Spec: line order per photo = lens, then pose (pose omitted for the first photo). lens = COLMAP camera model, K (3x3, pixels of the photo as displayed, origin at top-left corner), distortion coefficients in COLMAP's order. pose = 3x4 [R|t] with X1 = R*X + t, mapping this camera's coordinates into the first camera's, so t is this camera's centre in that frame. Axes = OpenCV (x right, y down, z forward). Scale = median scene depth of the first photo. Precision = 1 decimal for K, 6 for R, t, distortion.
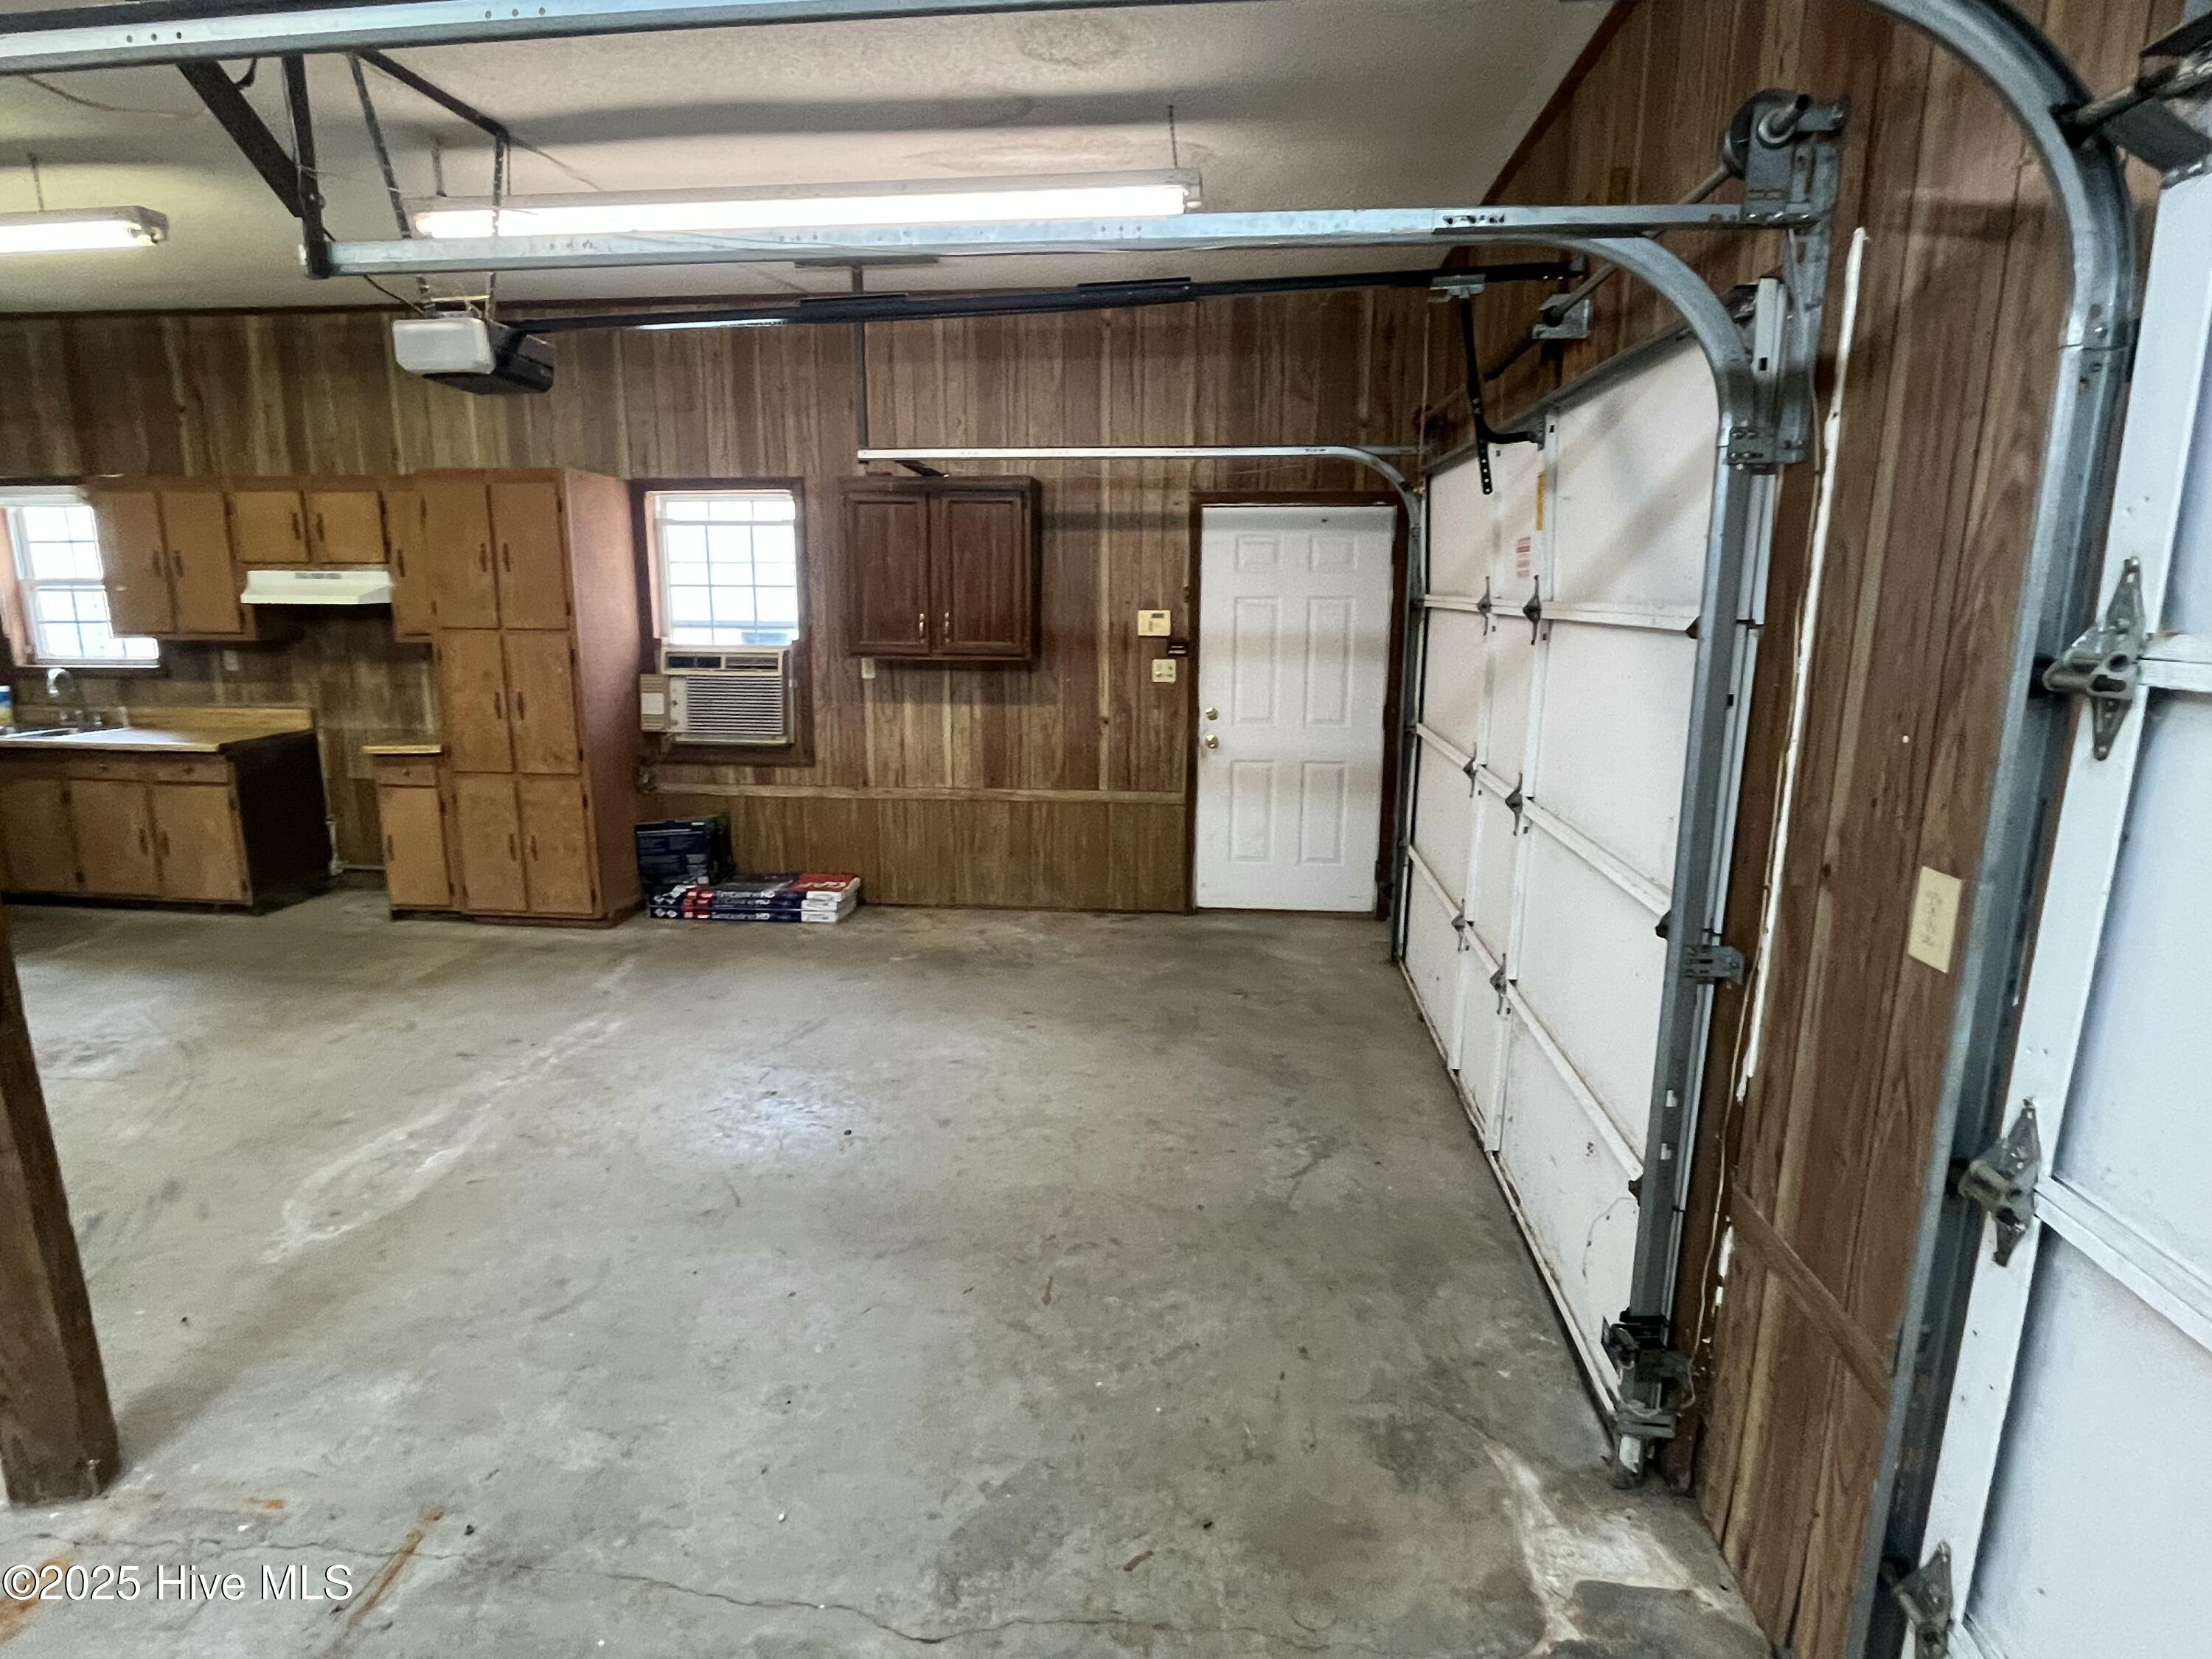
lens RADIAL K [[1144.6, 0, 1103.5], [0, 1144.6, 823.2], [0, 0, 1]] dist [-0.005057, -0.001118]
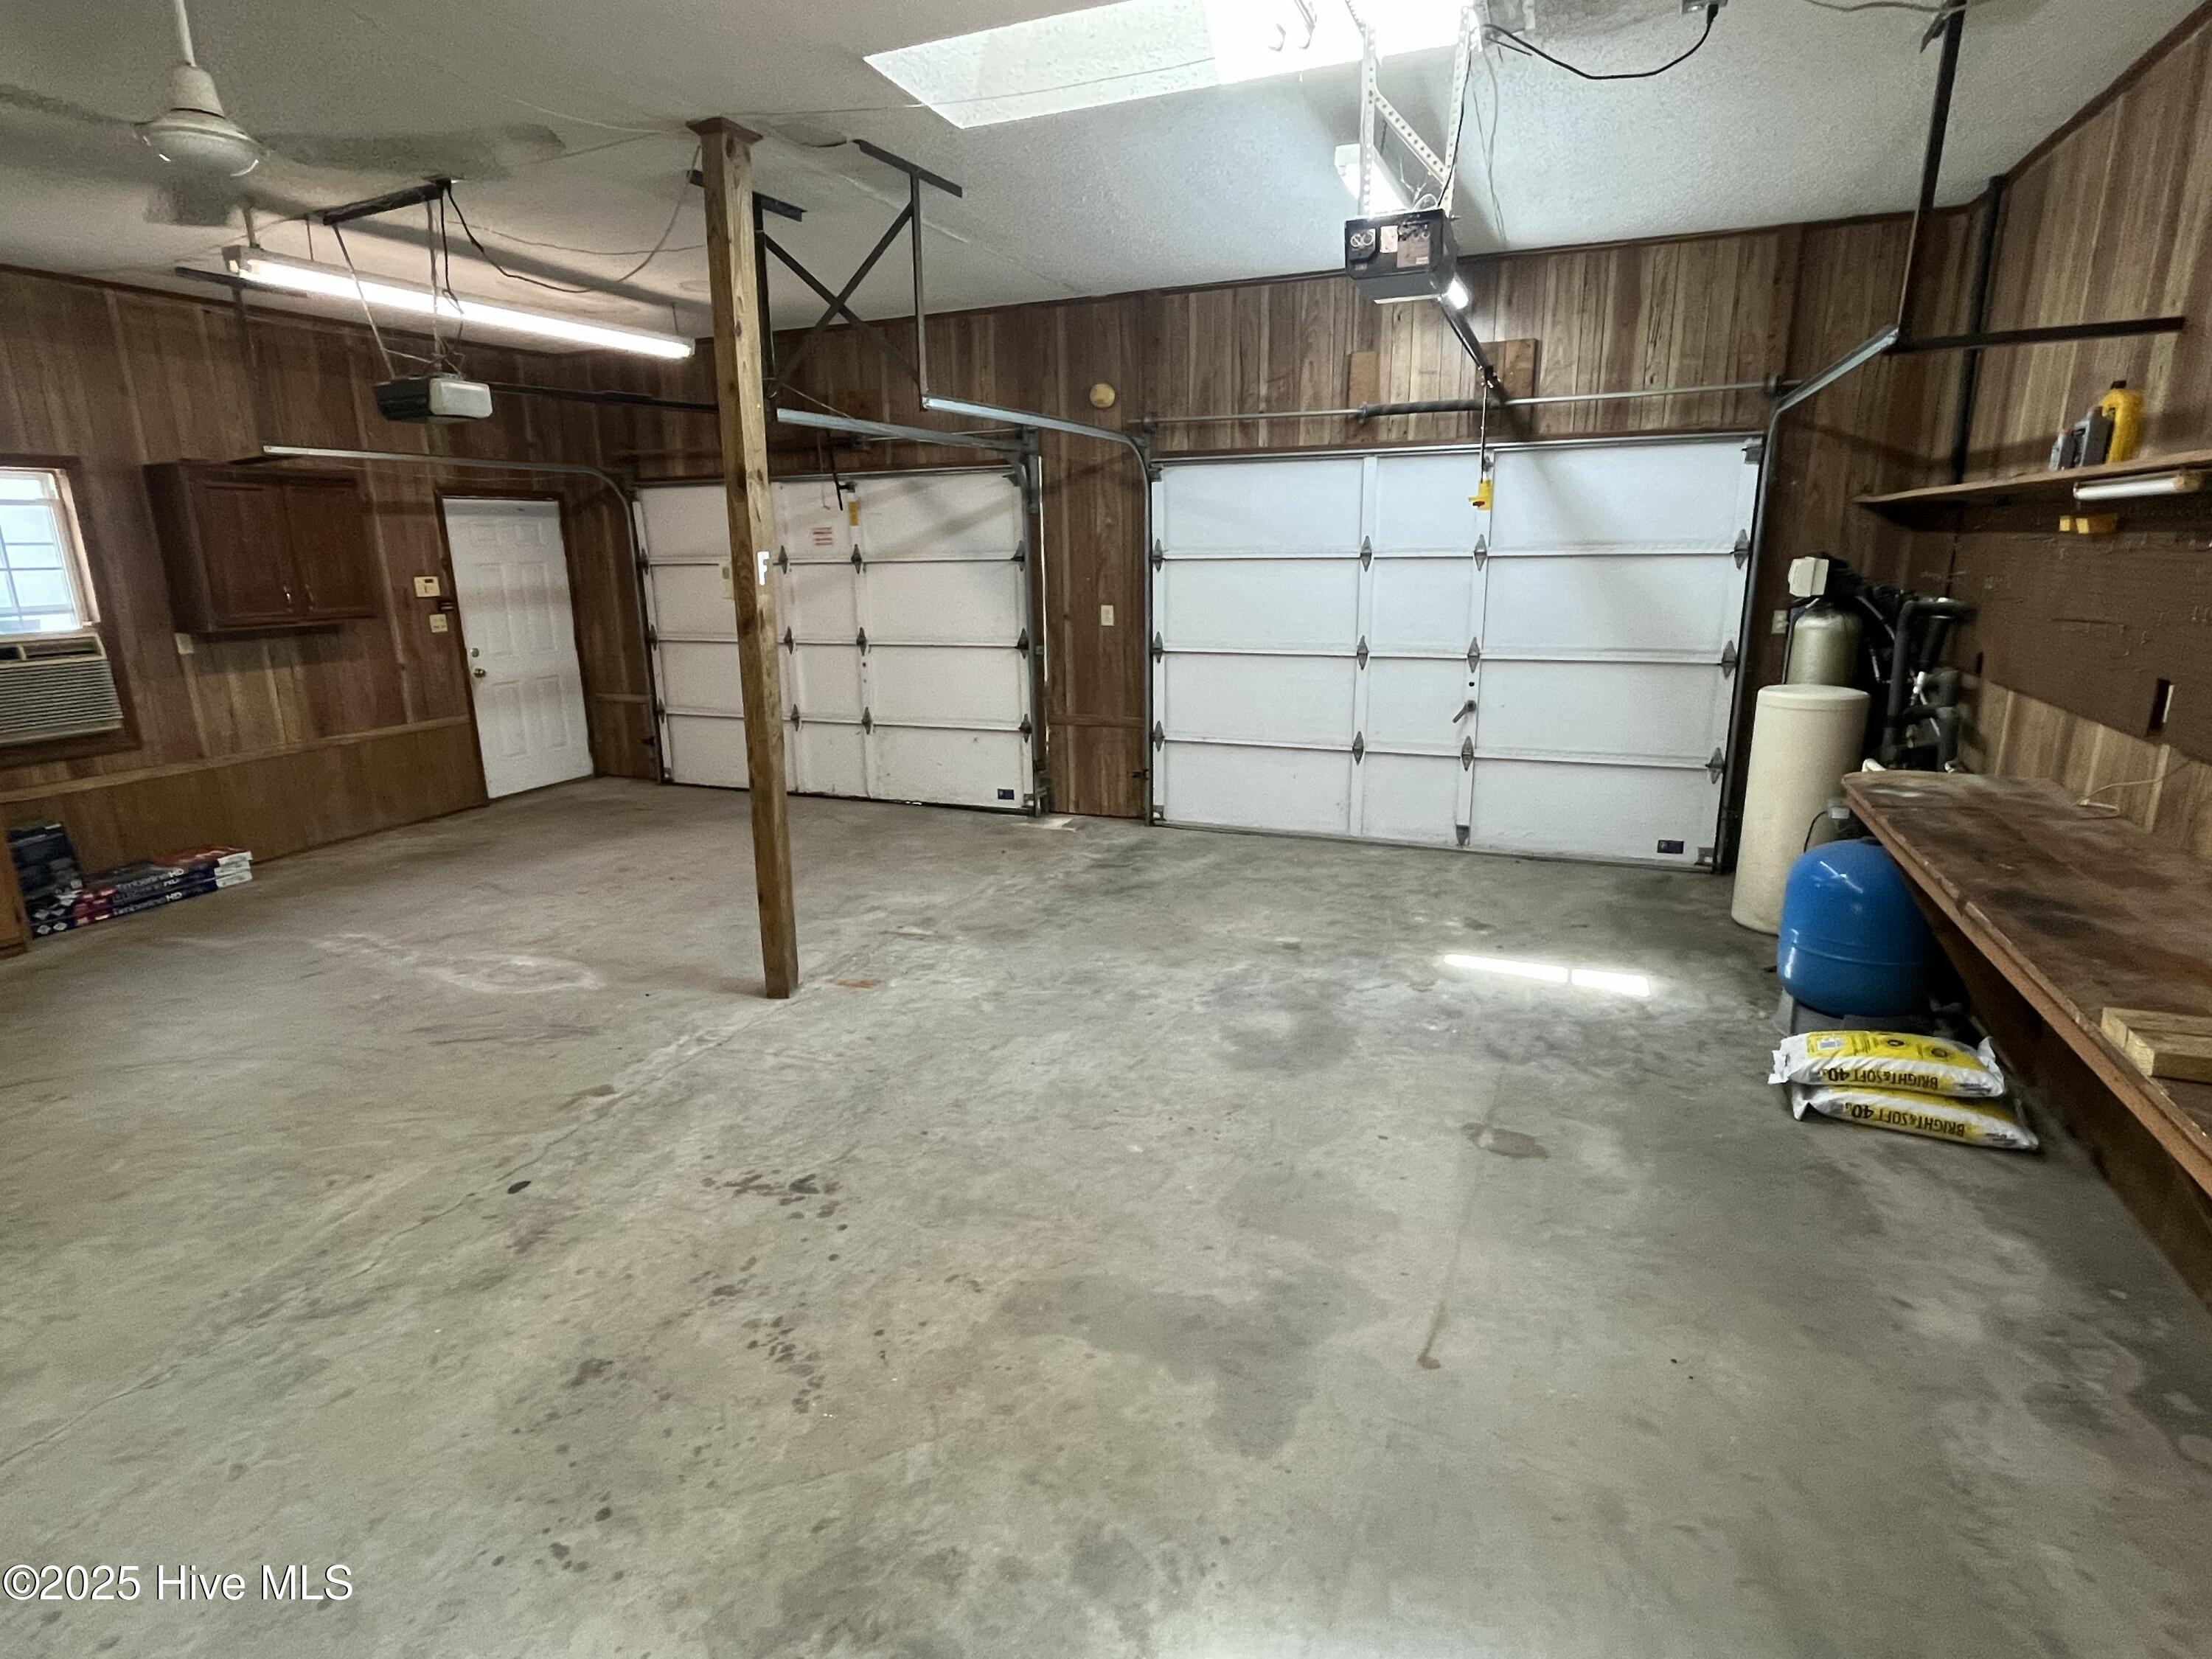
lens RADIAL K [[1144.6, 0, 1103.5], [0, 1144.6, 823.2], [0, 0, 1]] dist [-0.005057, -0.001118]
pose [[0.290653, -0.236924, 0.927032, -0.995250], [0.213960, 0.960419, 0.178374, 0.016154], [-0.932600, 0.146503, 0.329841, -0.105469]]
